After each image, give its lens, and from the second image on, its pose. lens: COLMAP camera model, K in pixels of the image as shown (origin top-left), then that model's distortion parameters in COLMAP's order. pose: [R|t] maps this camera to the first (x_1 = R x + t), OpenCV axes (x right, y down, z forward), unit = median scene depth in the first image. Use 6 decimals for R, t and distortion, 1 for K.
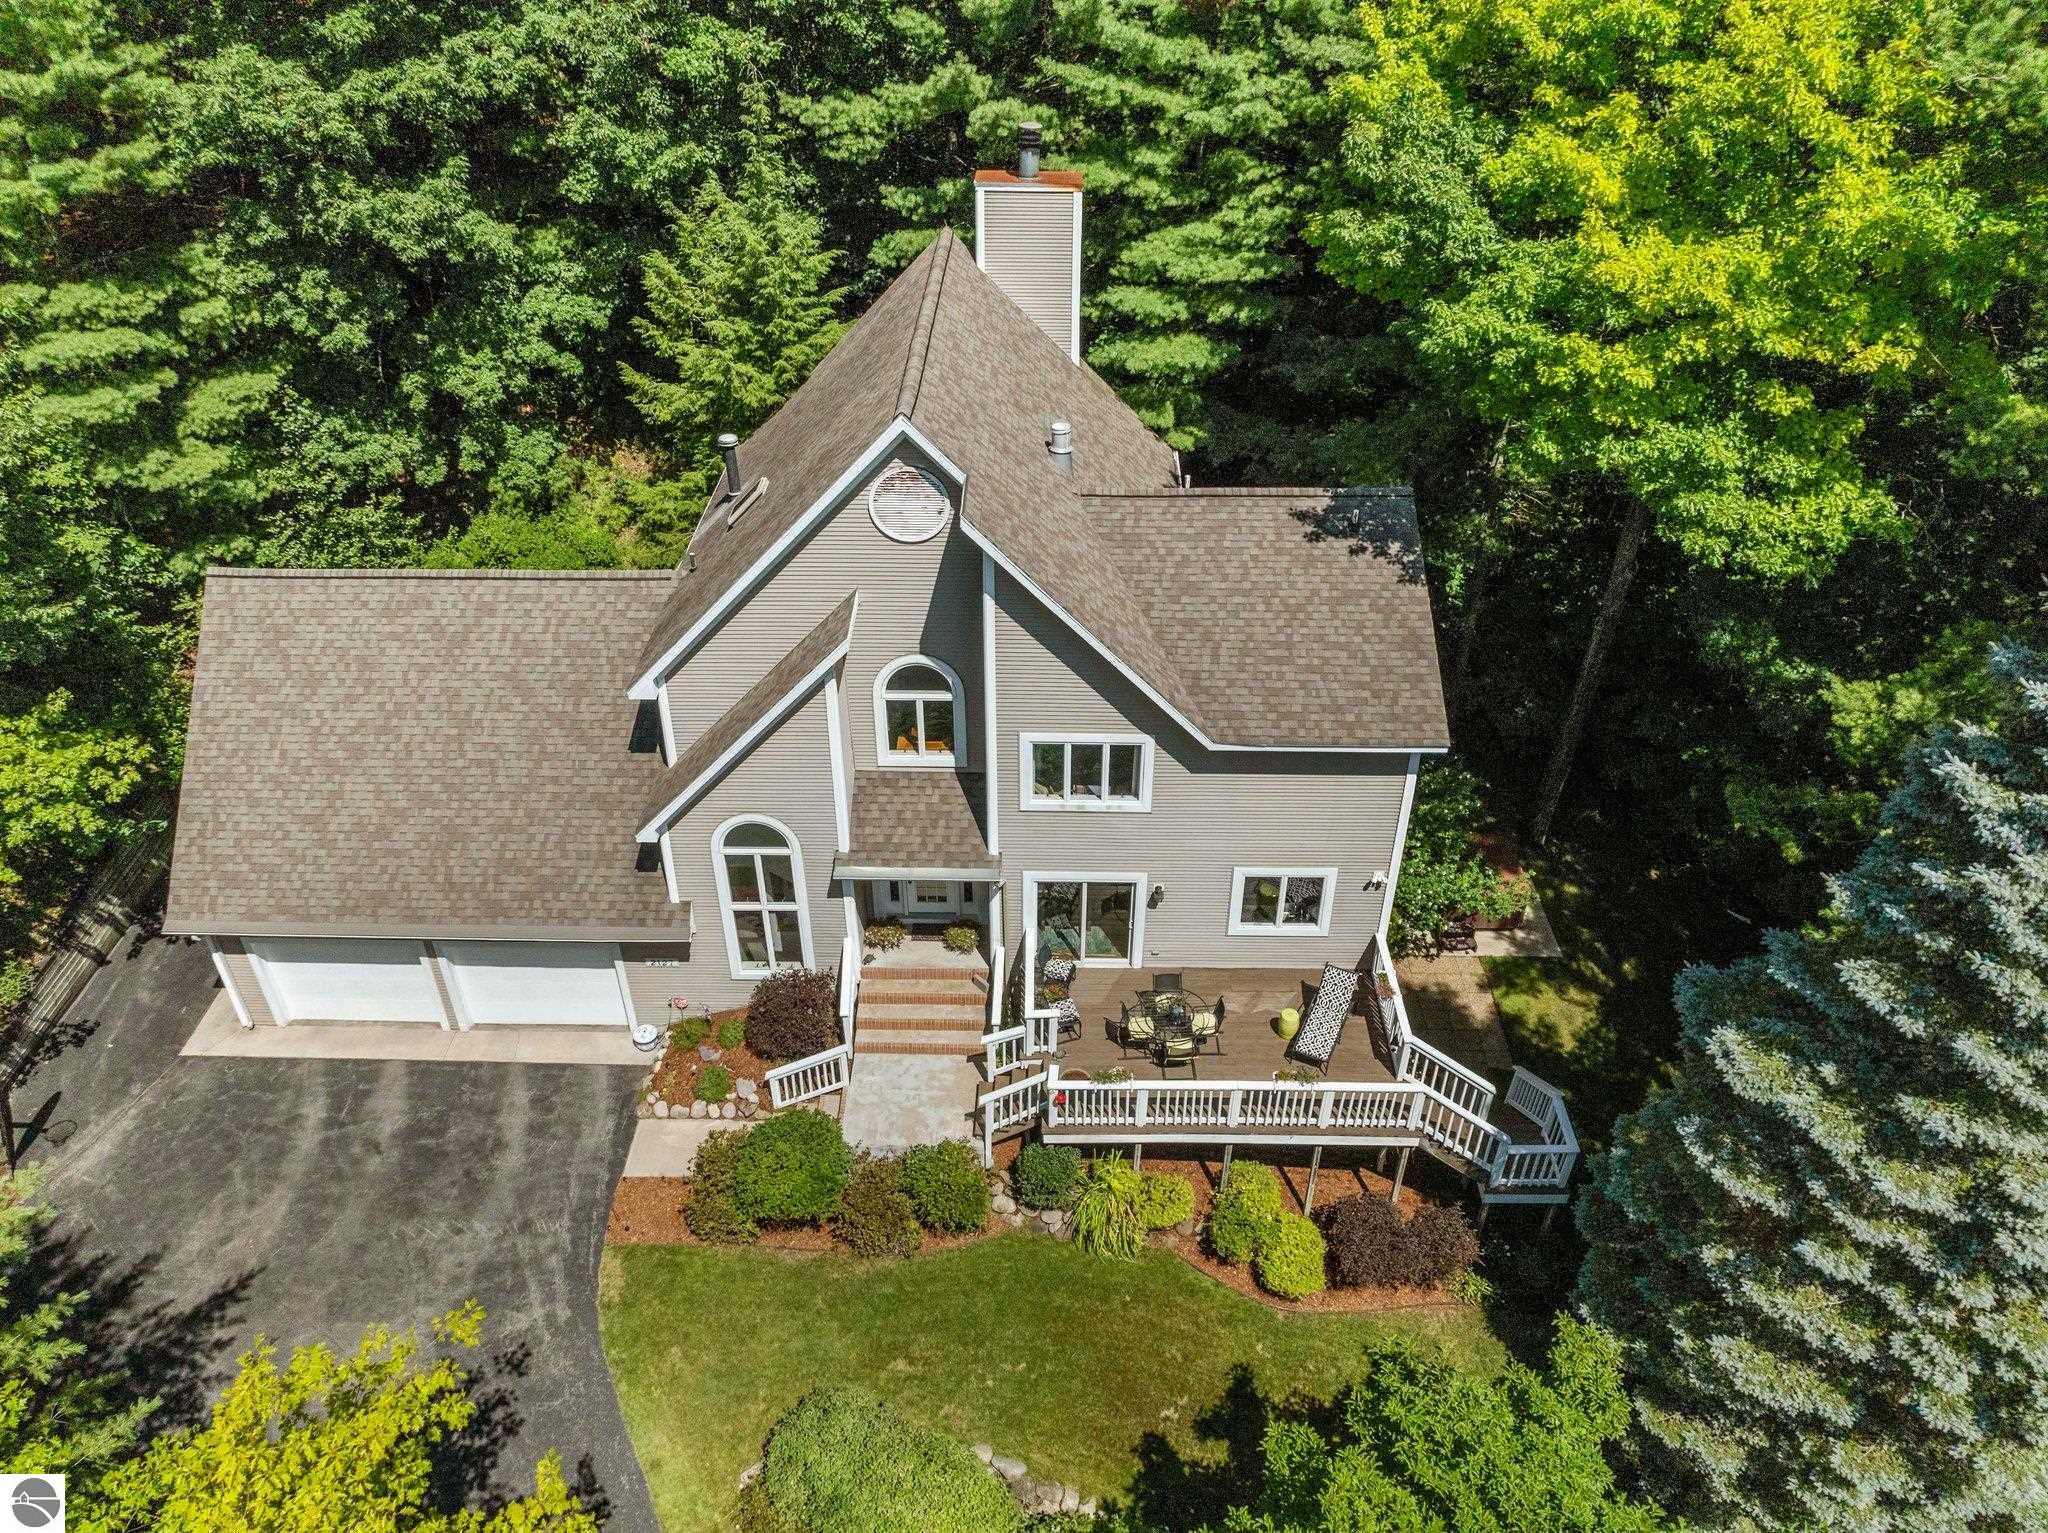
lens RADIAL K [[1440.8, 0, 1024.0], [0, 1440.8, 766.5], [0, 0, 1]] dist [-0.028519, -0.002778]
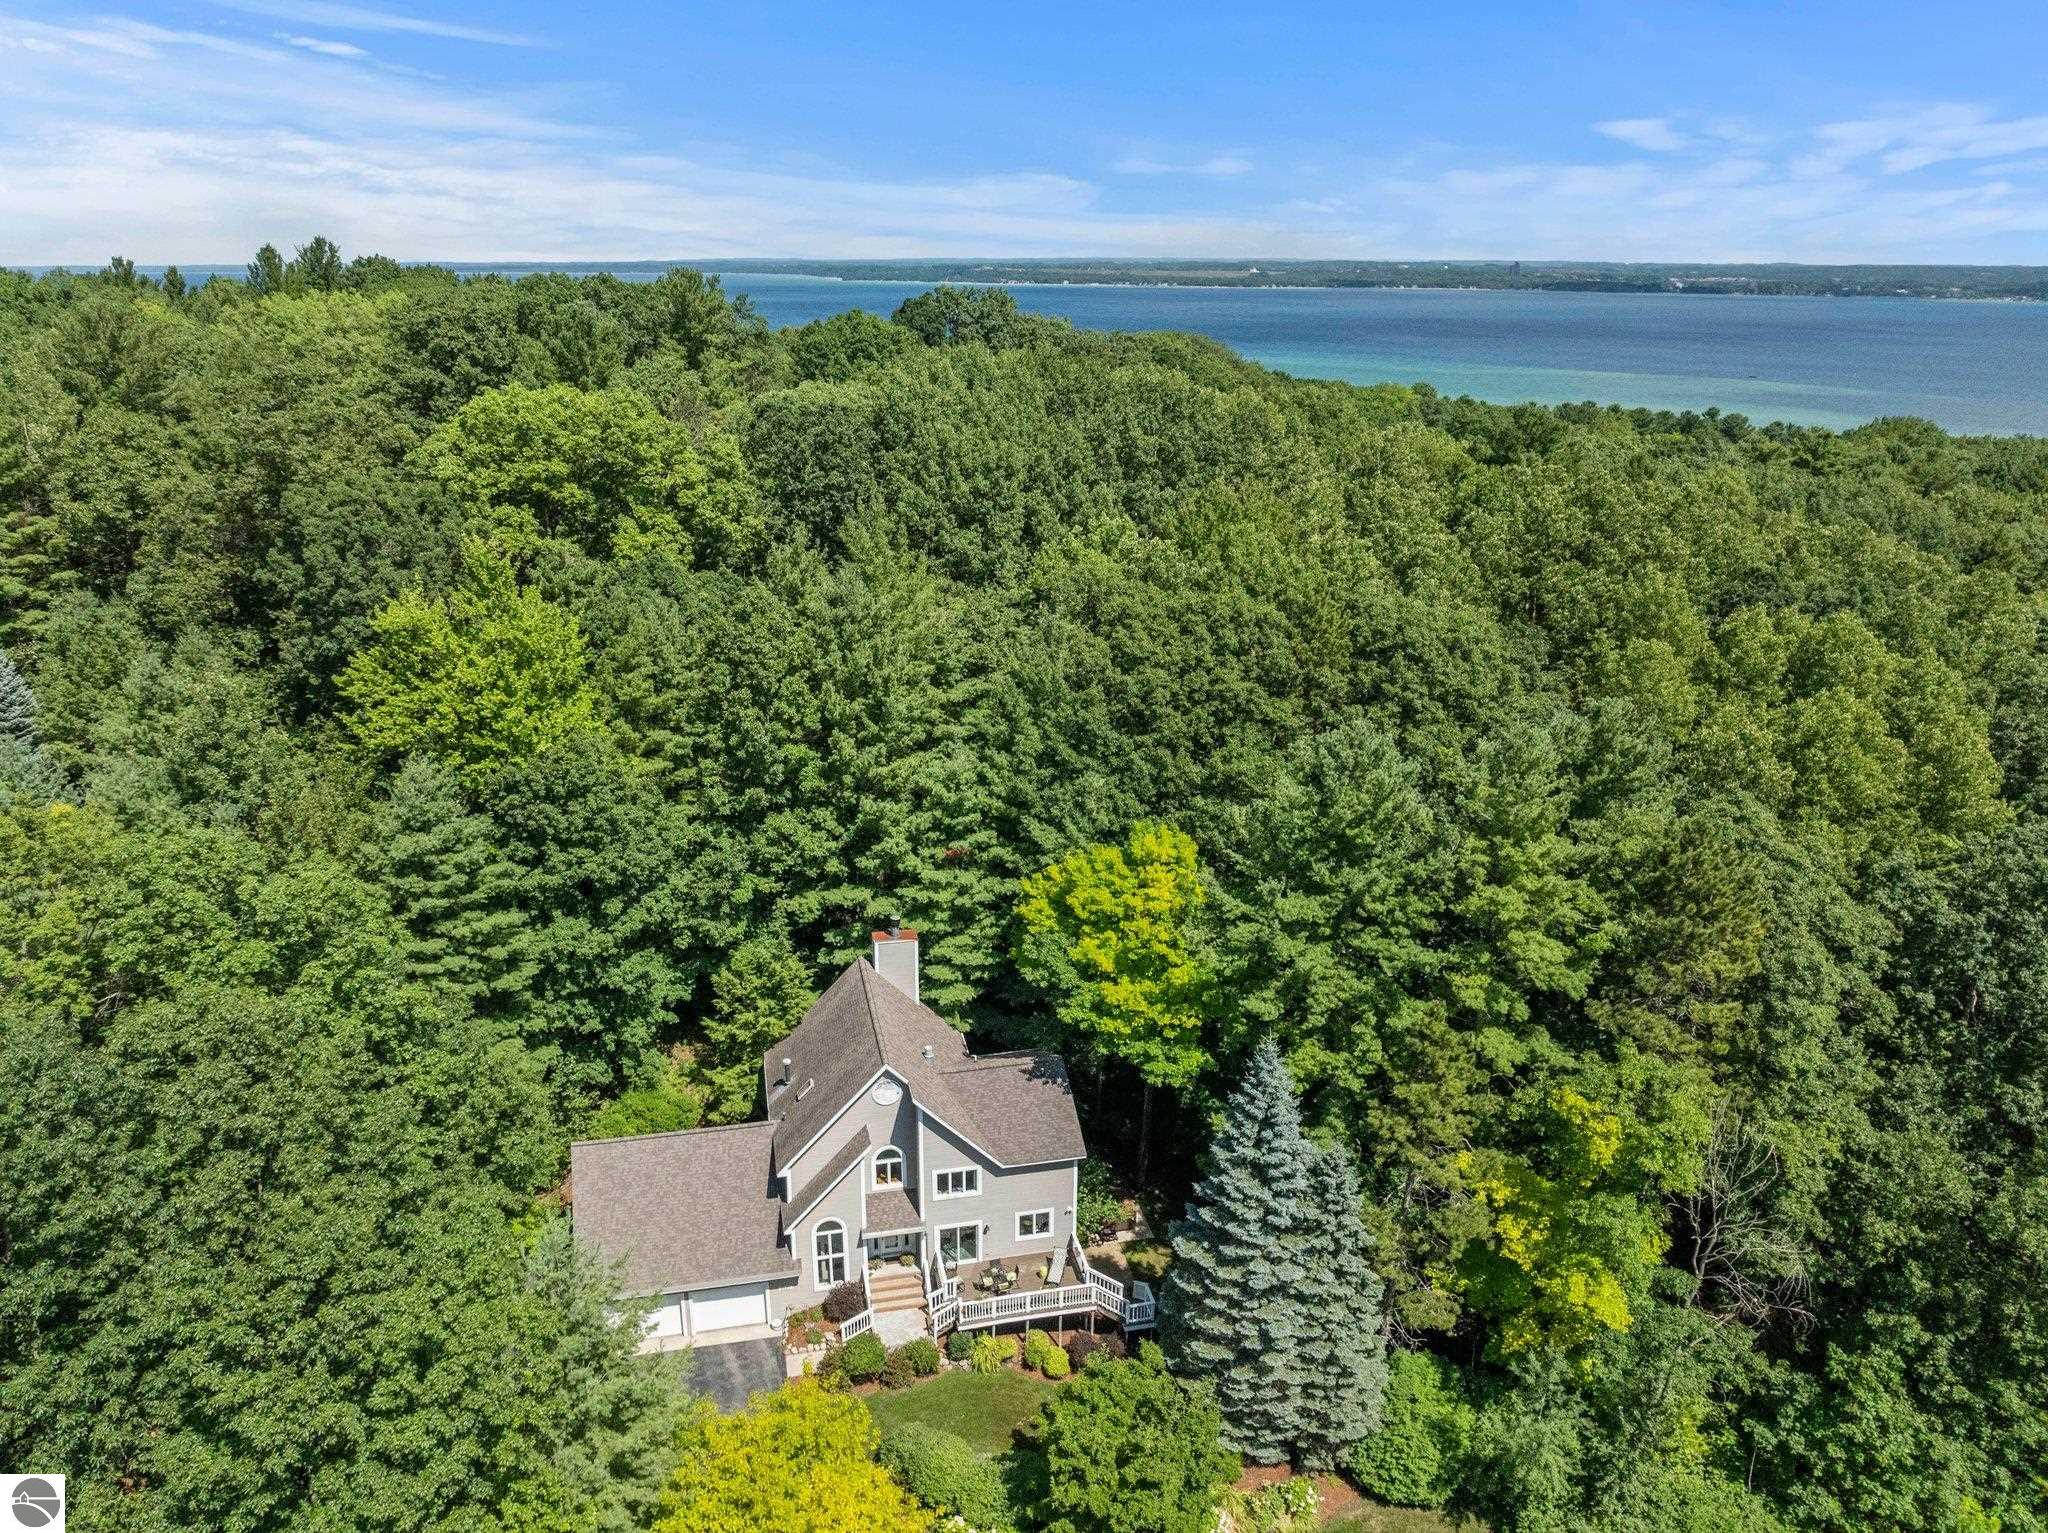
lens RADIAL K [[1450.1, 0, 1024.0], [0, 1450.1, 766.5], [0, 0, 1]] dist [-0.027683, 0.001850]
pose [[0.972522, -0.069987, 0.222044, -0.356441], [0.127721, 0.957798, -0.257508, -0.026980], [-0.194651, 0.278792, 0.940418, -1.658497]]
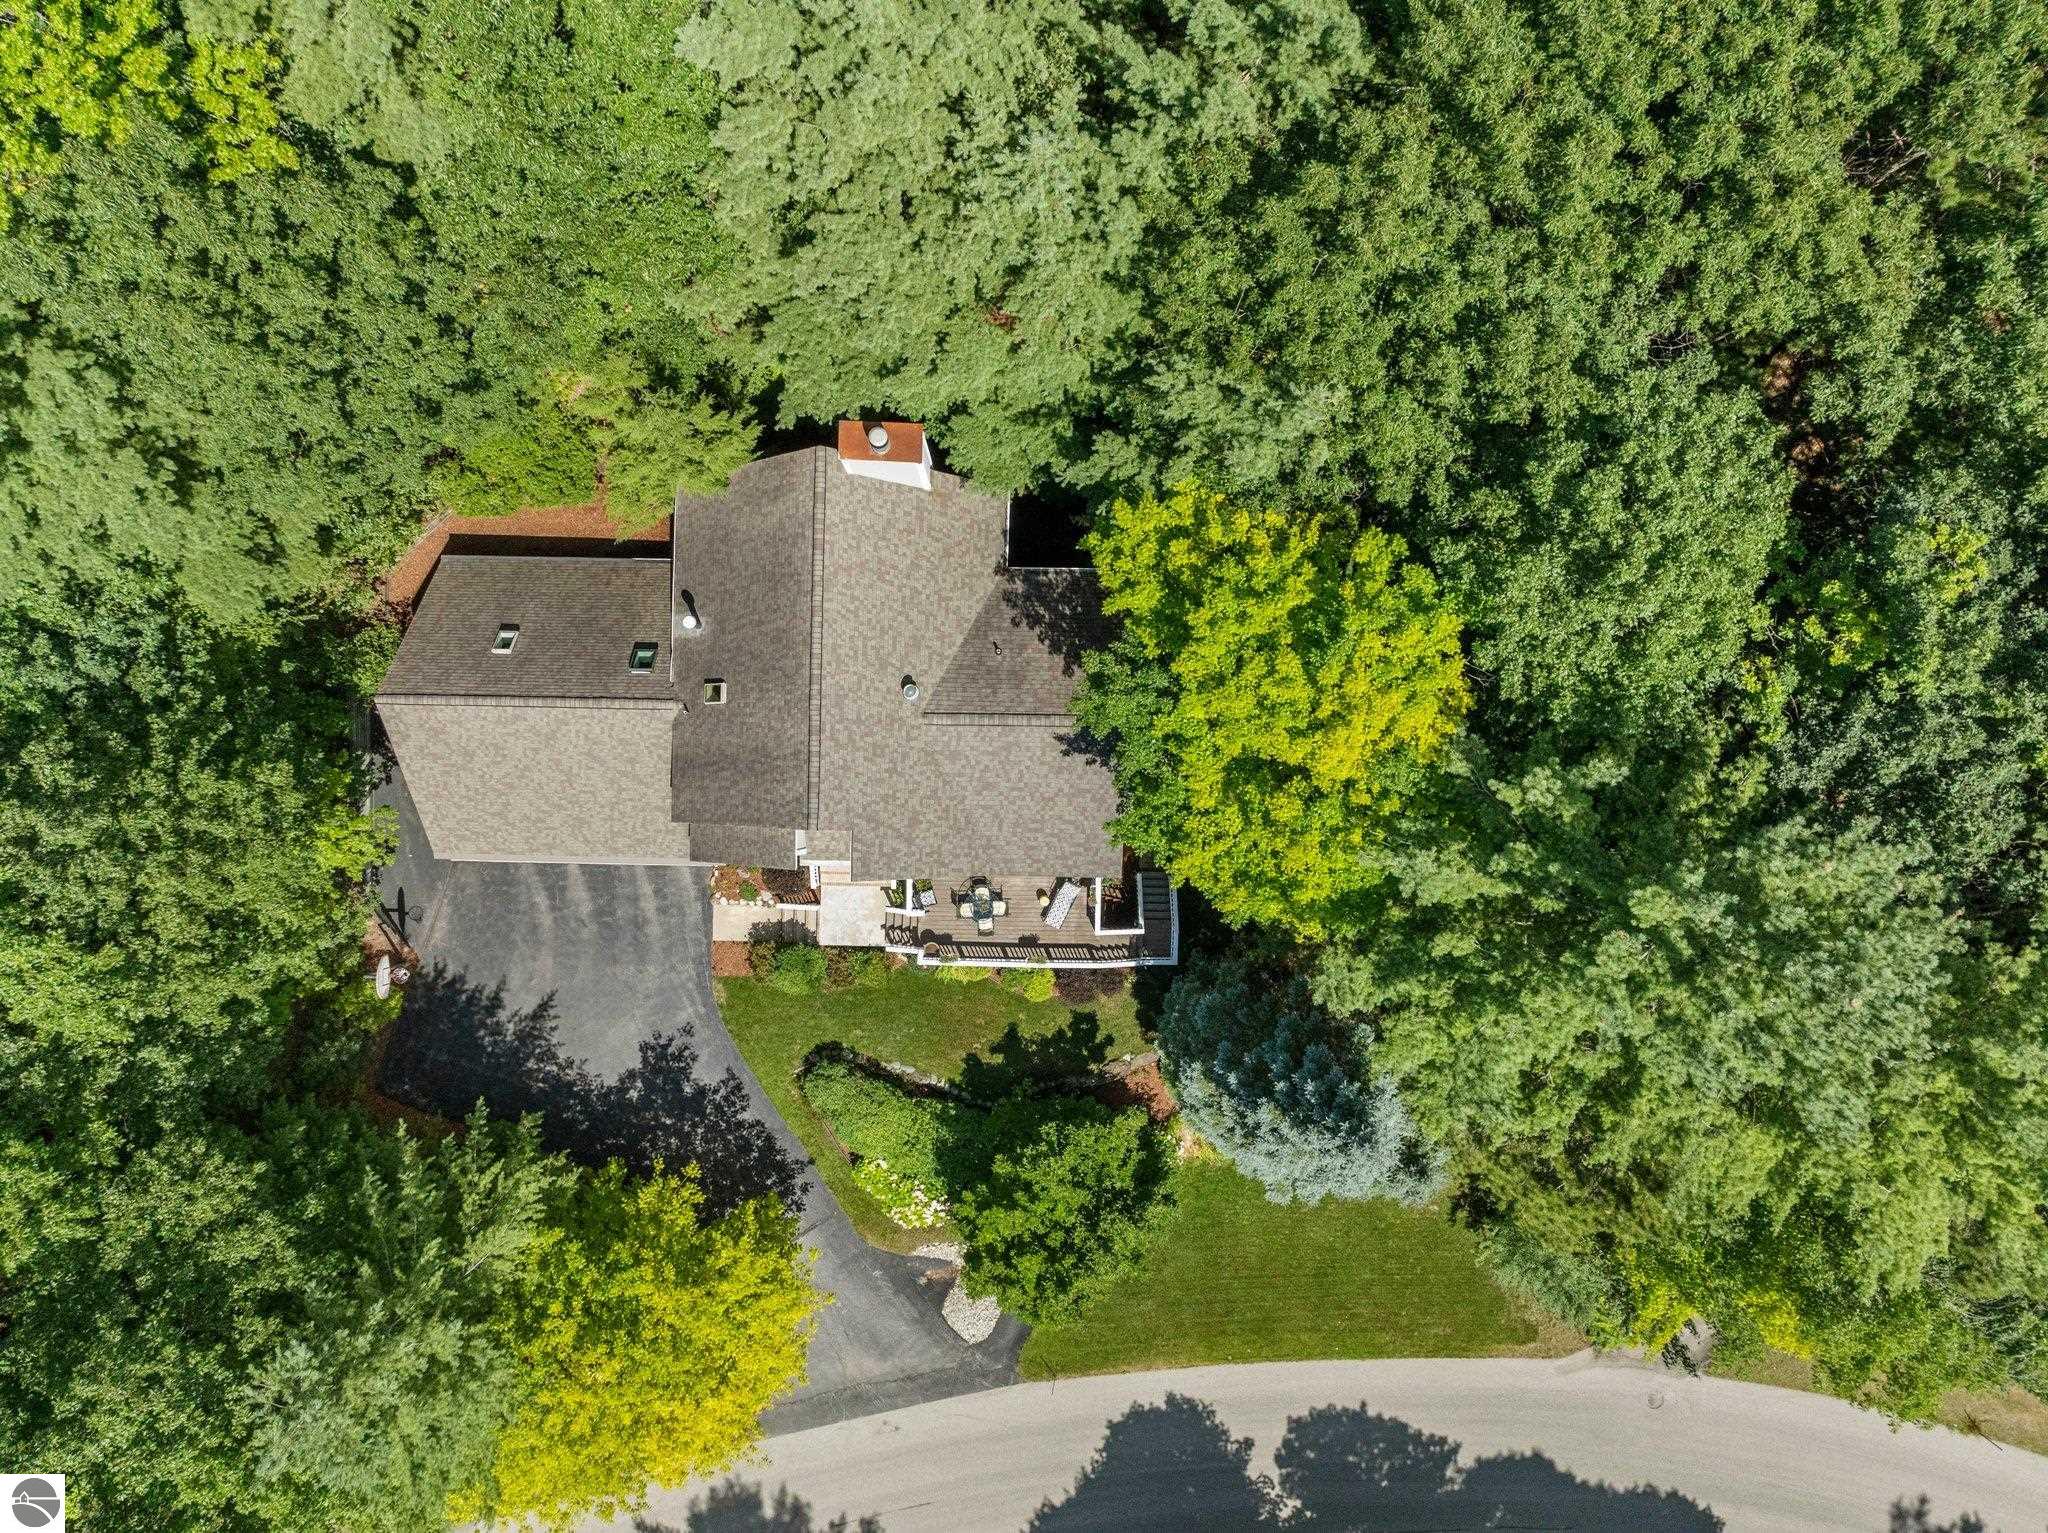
lens RADIAL K [[1450.1, 0, 1024.0], [0, 1450.1, 766.5], [0, 0, 1]] dist [-0.027683, 0.001850]
pose [[0.999995, -0.000276, -0.003165, 0.160225], [0.002789, 0.553265, 0.833000, -1.519978], [0.001521, -0.833005, 0.553263, 0.080671]]
